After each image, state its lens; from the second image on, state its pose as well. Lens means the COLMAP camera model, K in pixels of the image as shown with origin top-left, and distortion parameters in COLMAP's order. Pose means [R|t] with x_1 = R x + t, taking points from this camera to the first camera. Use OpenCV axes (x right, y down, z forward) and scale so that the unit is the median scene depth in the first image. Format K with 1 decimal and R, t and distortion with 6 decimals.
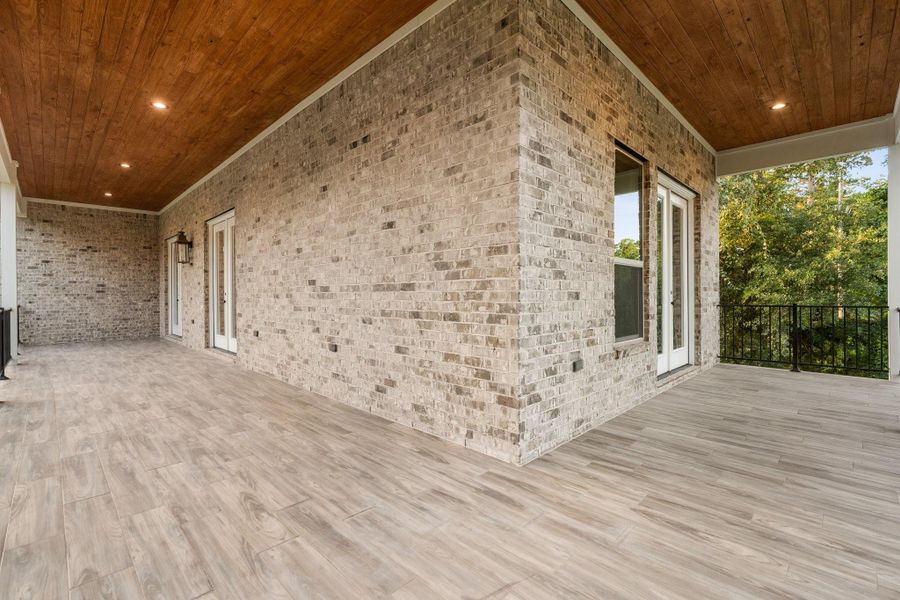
lens RADIAL K [[410.4, 0, 450.0], [0, 410.4, 300.0], [0, 0, 1]] dist [-0.027309, 0.000016]
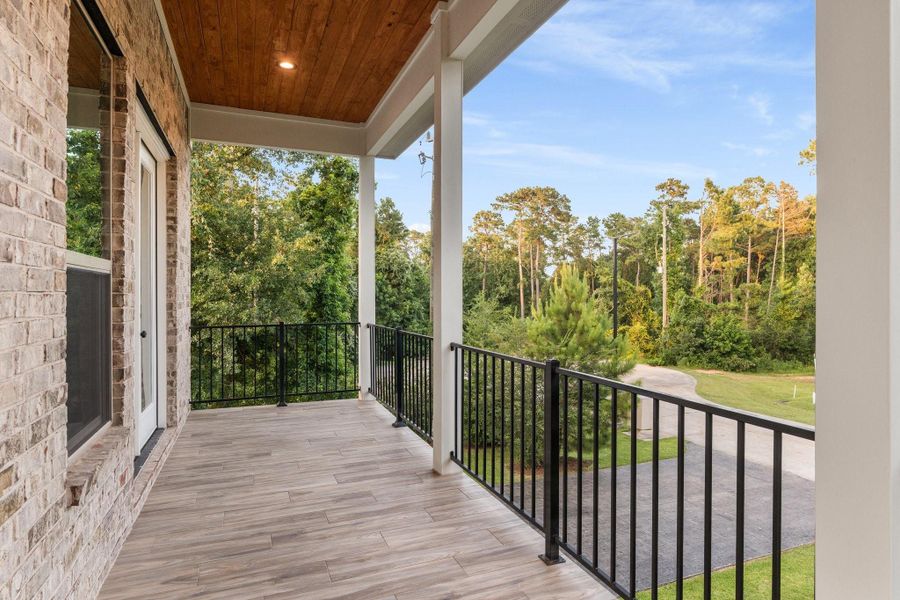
lens RADIAL K [[502.8, 0, 450.0], [0, 502.8, 300.0], [0, 0, 1]] dist [-0.000134, -0.000034]
pose [[0.398996, 0.000157, 0.916953, 0.083145], [0.002161, 0.999997, -0.001111, -0.043566], [-0.916950, 0.002425, 0.398995, 0.365679]]
